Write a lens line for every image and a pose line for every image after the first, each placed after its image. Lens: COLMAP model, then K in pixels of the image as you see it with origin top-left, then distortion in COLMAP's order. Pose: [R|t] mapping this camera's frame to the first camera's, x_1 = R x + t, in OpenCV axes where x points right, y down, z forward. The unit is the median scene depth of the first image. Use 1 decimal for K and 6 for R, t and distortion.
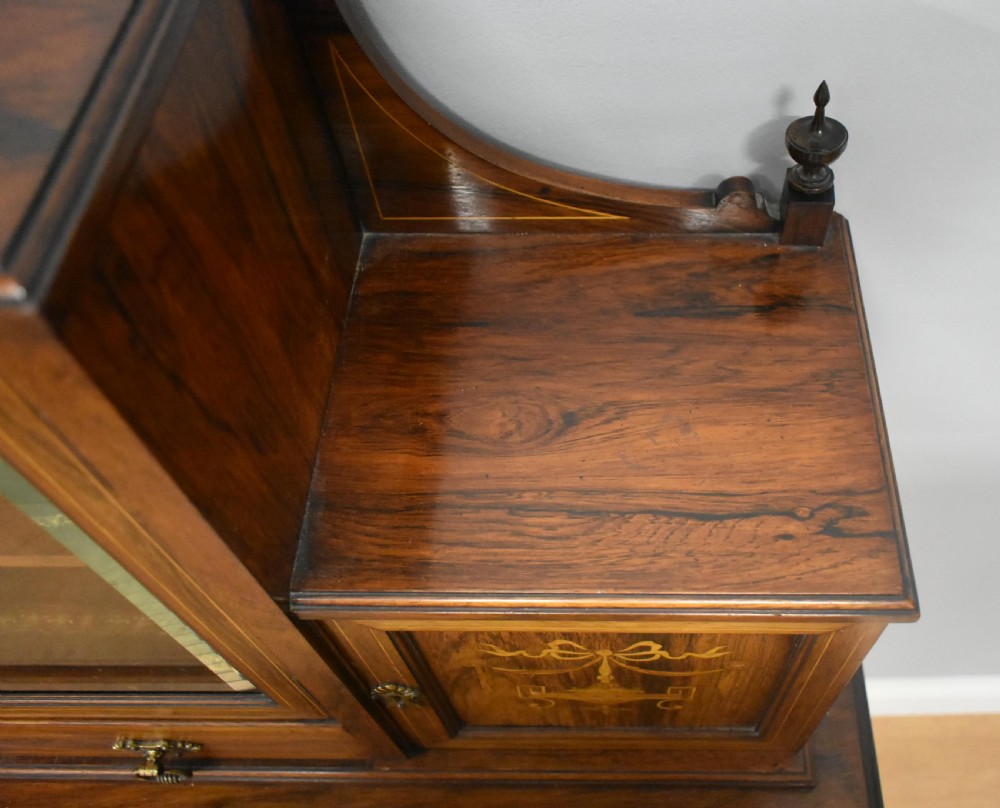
lens RADIAL K [[918.6, 0, 607.7], [0, 918.6, 416.1], [0, 0, 1]] dist [-0.009769, 0.000000]
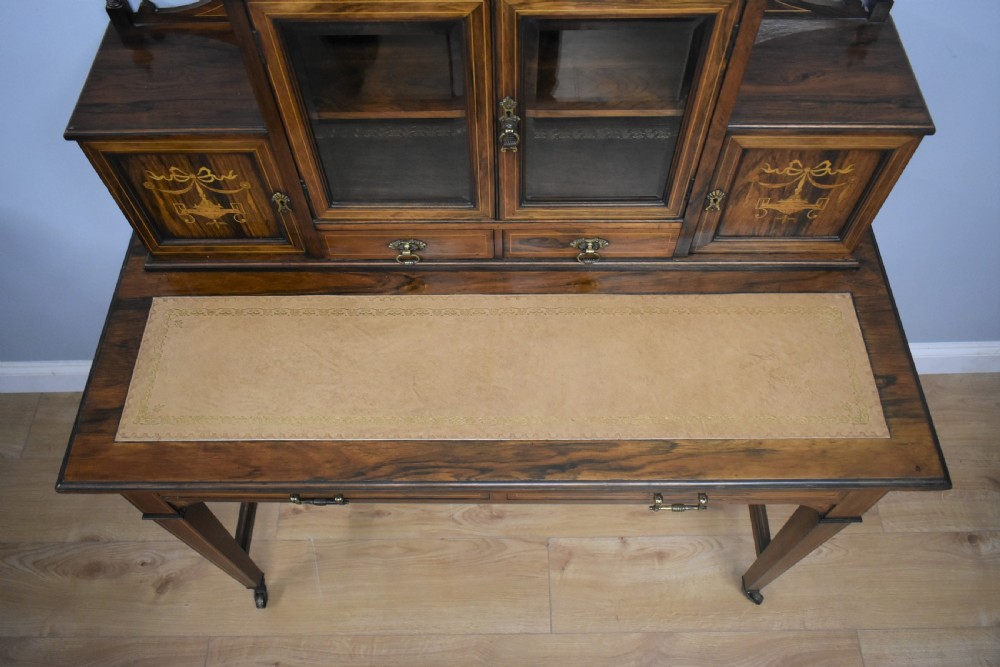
lens RADIAL K [[792.3, 0, 498.5], [0, 792.3, 343.4], [0, 0, 1]] dist [-0.019827, 0.007245]
pose [[0.999999, 0.000643, -0.000812, -0.918471], [-0.000615, 0.999420, 0.034039, 0.695358], [0.000833, -0.034038, 0.999420, -1.354595]]
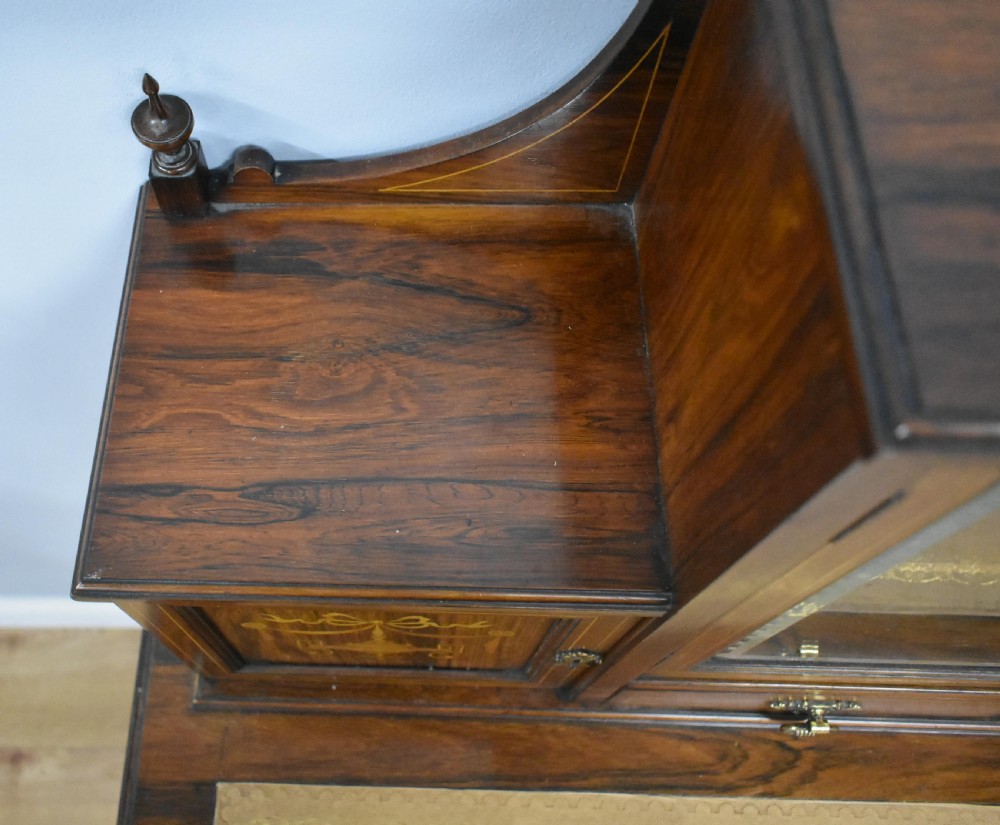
lens RADIAL K [[910.5, 0, 378.1], [0, 910.5, 420.0], [0, 0, 1]] dist [0.004277, 0.000000]
pose [[0.999623, 0.020042, -0.018762, -1.828766], [-0.017265, 0.990280, 0.138010, -0.109122], [0.021345, -0.137635, 0.990253, 0.028180]]
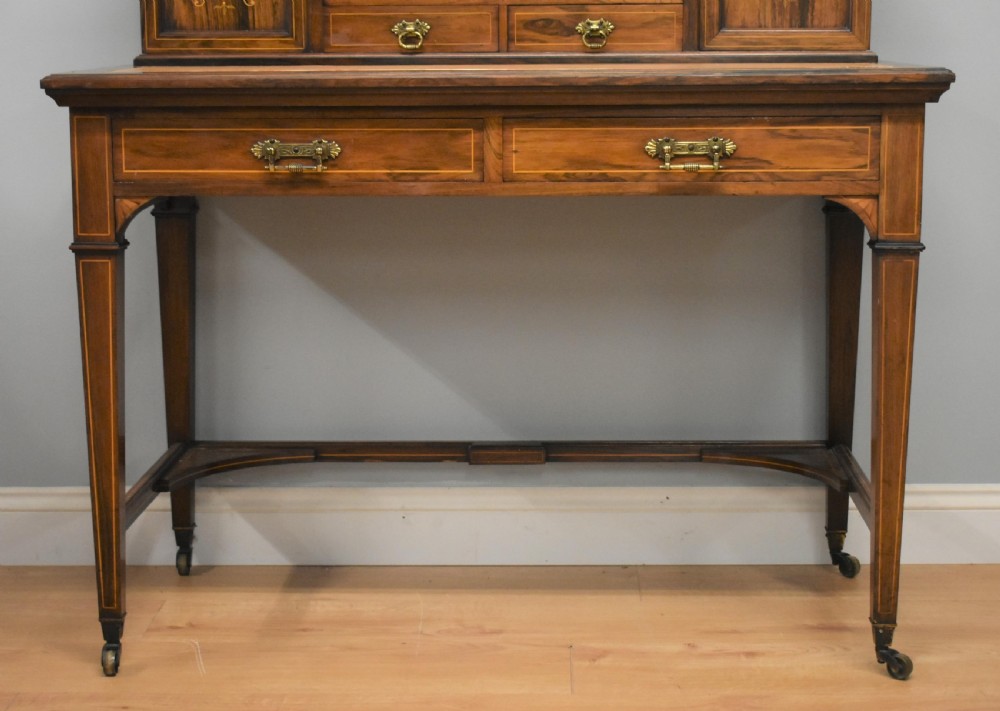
lens RADIAL K [[1989.6, 0, 510.8], [0, 1989.6, 399.4], [0, 0, 1]] dist [-0.023483, 0.000000]
pose [[0.999482, 0.016894, -0.027404, -0.697244], [-0.031505, 0.688411, -0.724637, 5.997712], [0.006623, 0.725124, 0.688586, -2.327893]]
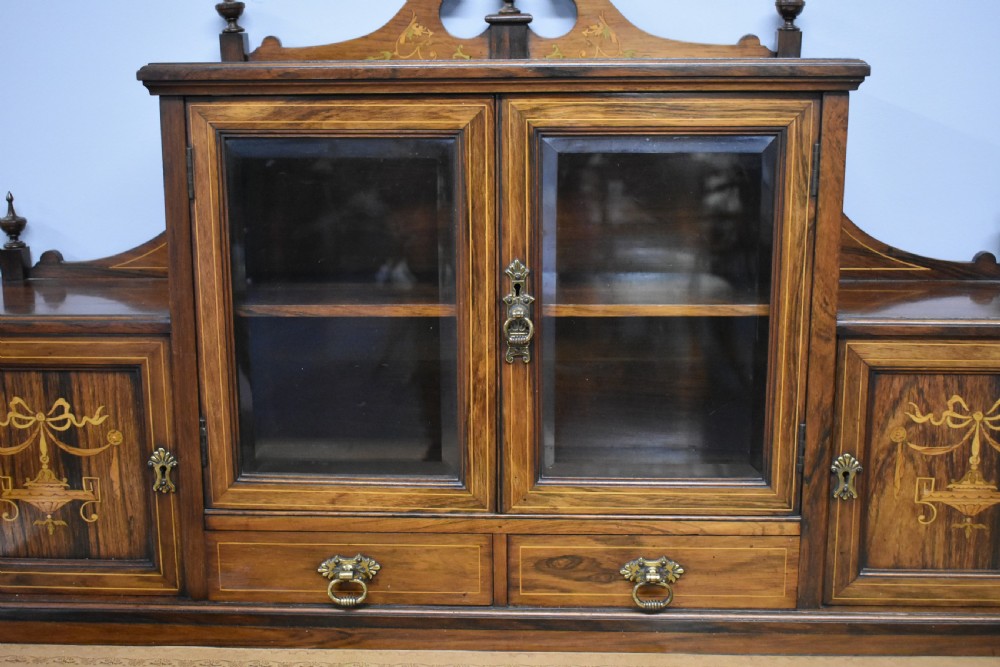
lens RADIAL K [[1191.5, 0, 499.8], [0, 1191.5, 328.7], [0, 0, 1]] dist [-0.027262, 0.000000]
pose [[0.999136, 0.017006, -0.037917, -0.840156], [-0.039034, 0.697112, -0.715899, 1.812307], [0.014257, 0.716760, 0.697174, -0.720877]]
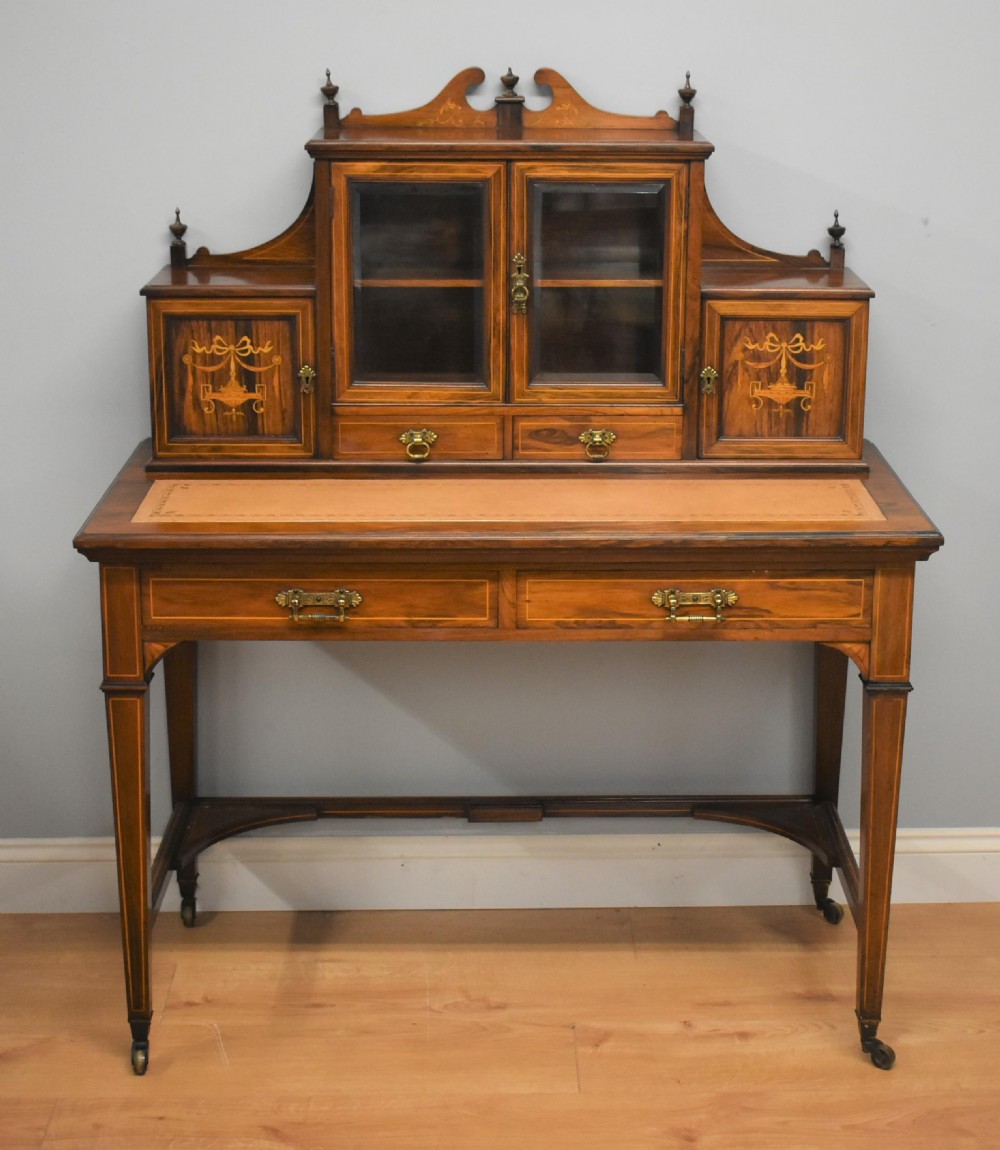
lens RADIAL K [[2251.2, 0, 543.2], [0, 2251.2, 561.6], [0, 0, 1]] dist [-0.026581, 0.000000]
pose [[0.999553, 0.014380, 0.026227, -0.995102], [0.006621, 0.748724, -0.662849, 5.778532], [-0.029169, 0.662726, 0.748294, -4.117109]]
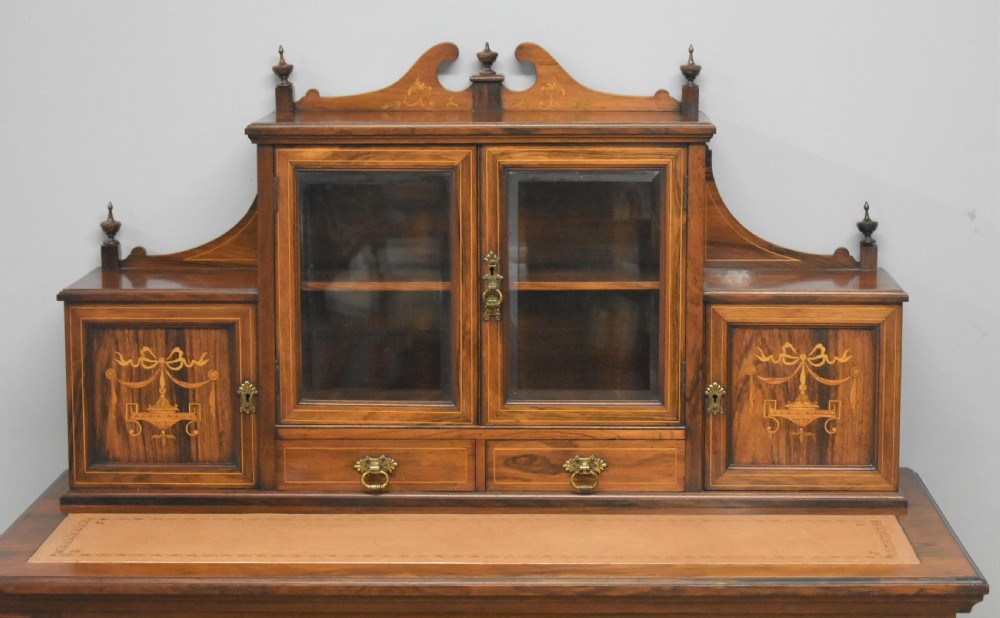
lens RADIAL K [[2424.8, 0, 497.6], [0, 2424.8, 265.9], [0, 0, 1]] dist [-0.020028, 0.000000]
pose [[0.999306, 0.014726, -0.034203, -0.642053], [-0.035592, 0.647806, -0.760973, 5.382251], [0.010951, 0.761663, 0.647881, -3.680751]]
